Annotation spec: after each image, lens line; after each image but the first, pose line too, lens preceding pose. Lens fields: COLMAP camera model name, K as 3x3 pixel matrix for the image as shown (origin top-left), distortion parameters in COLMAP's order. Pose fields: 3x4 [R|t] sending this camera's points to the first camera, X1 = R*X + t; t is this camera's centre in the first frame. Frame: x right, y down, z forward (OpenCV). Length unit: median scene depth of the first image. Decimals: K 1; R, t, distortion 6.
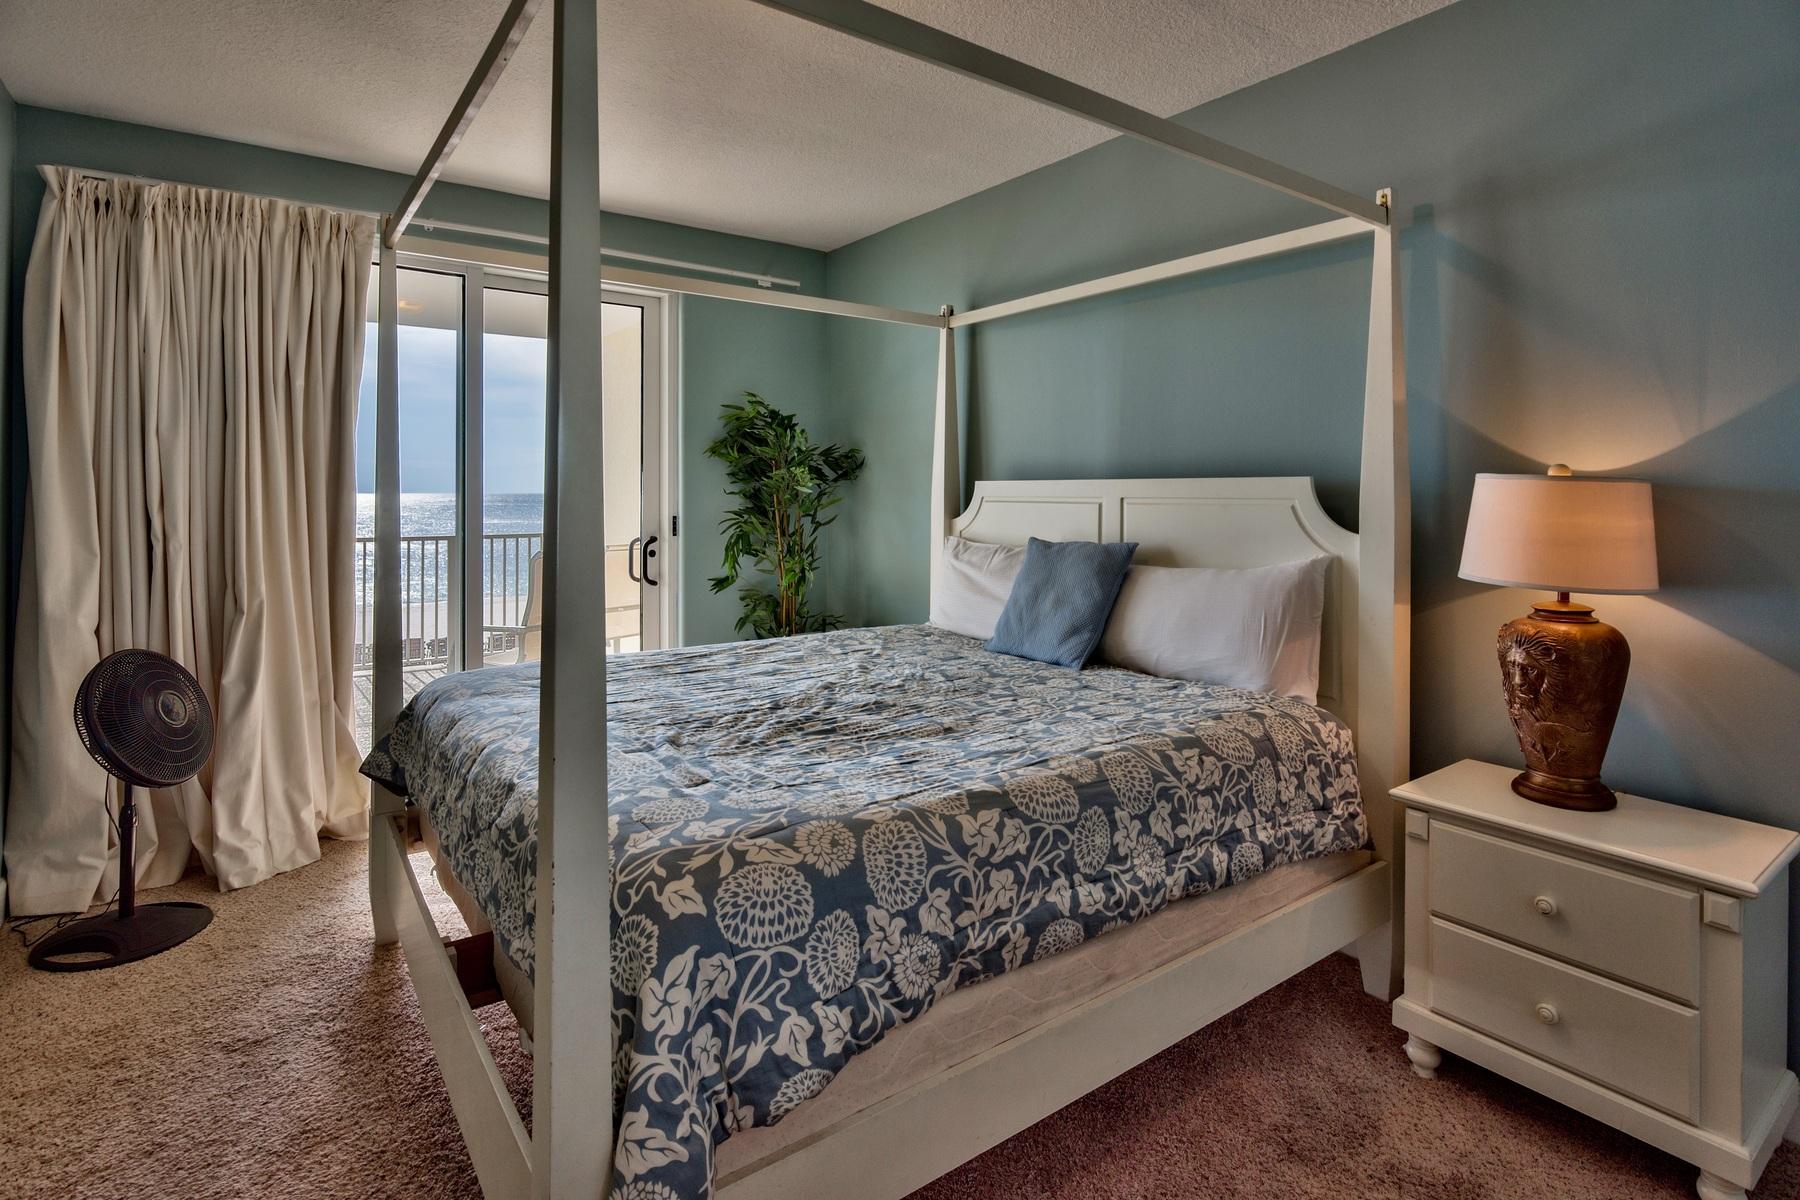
lens RADIAL K [[907.4, 0, 902.5], [0, 907.4, 565.5], [0, 0, 1]] dist [-0.004770, 0.000700]
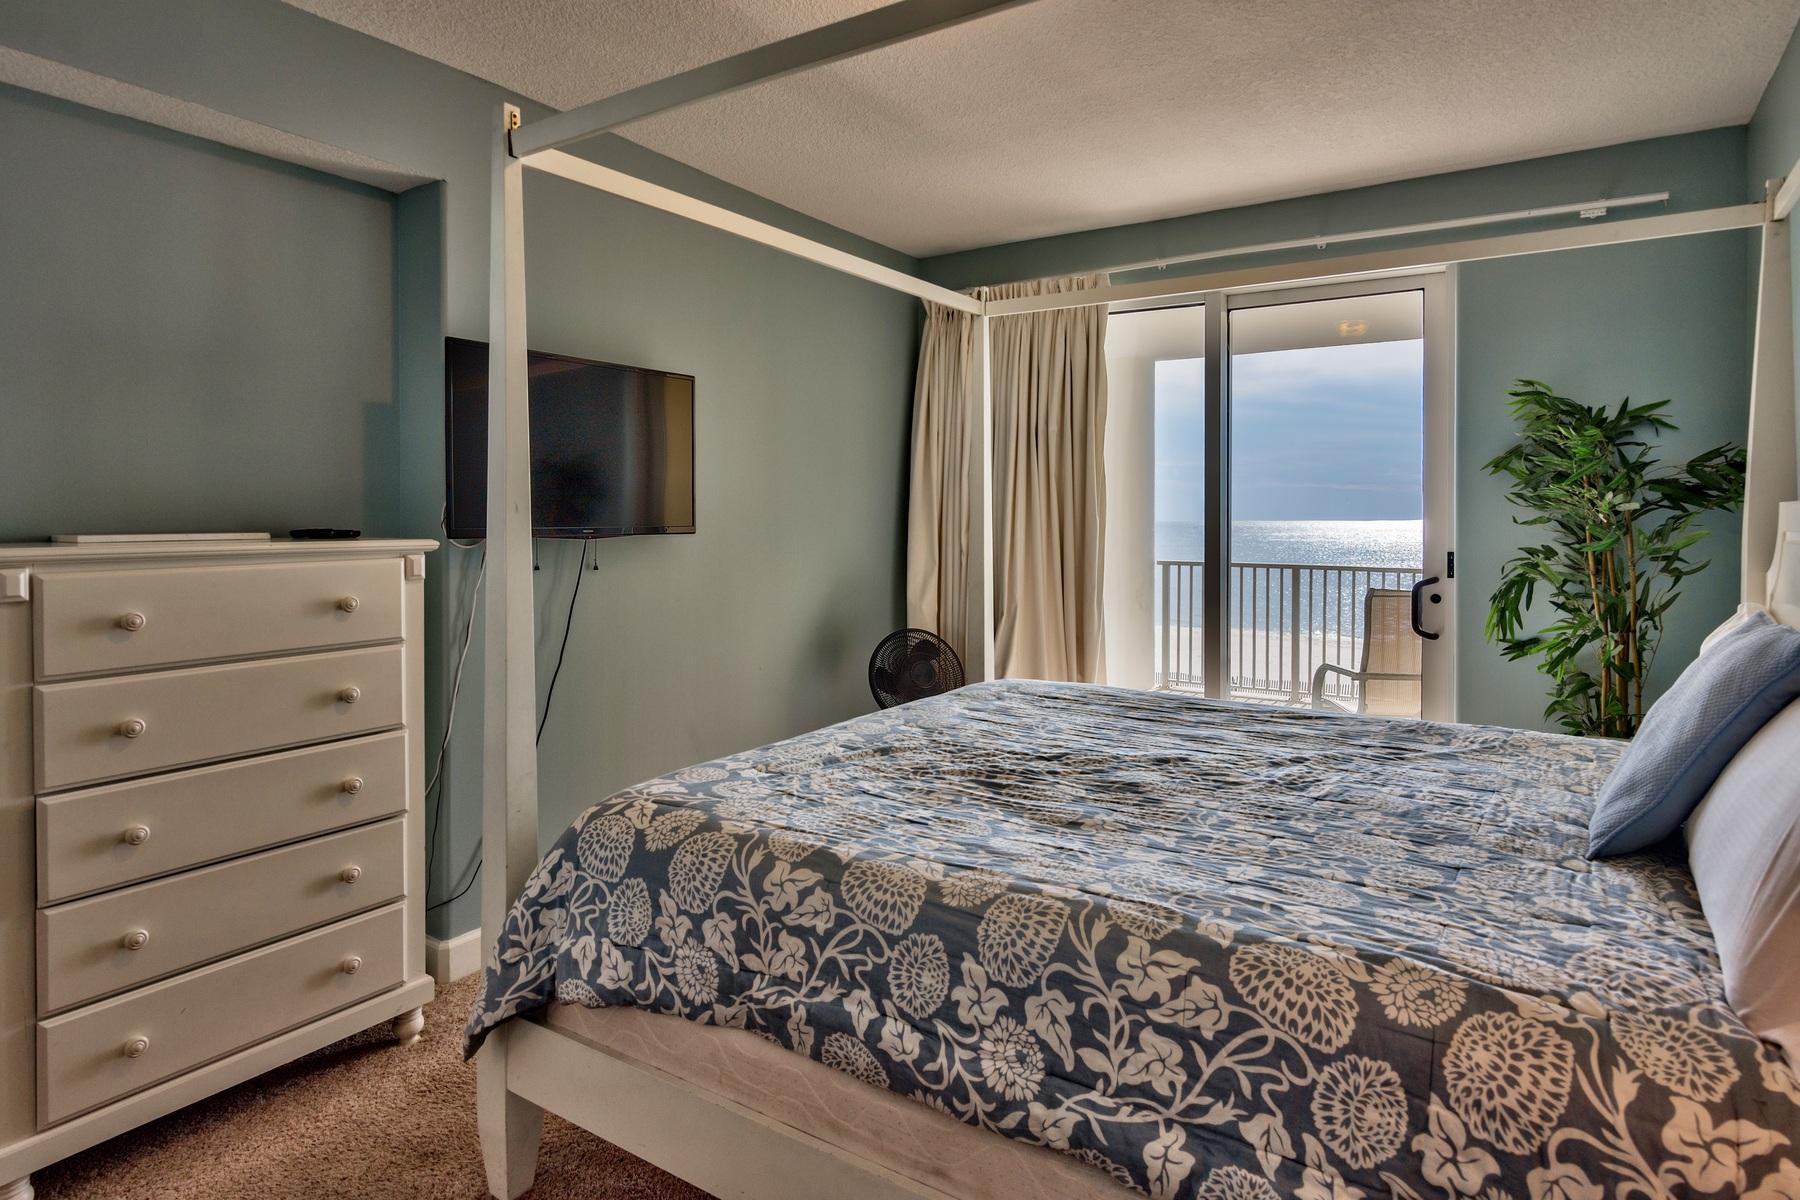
lens RADIAL K [[994.7, 0, 900.0], [0, 994.7, 600.0], [0, 0, 1]] dist [0.005013, 0.000614]
pose [[0.351808, 0.079421, -0.932697, 0.954262], [-0.079453, 0.995332, 0.054786, -0.057050], [0.932694, 0.054831, 0.356476, 0.659106]]
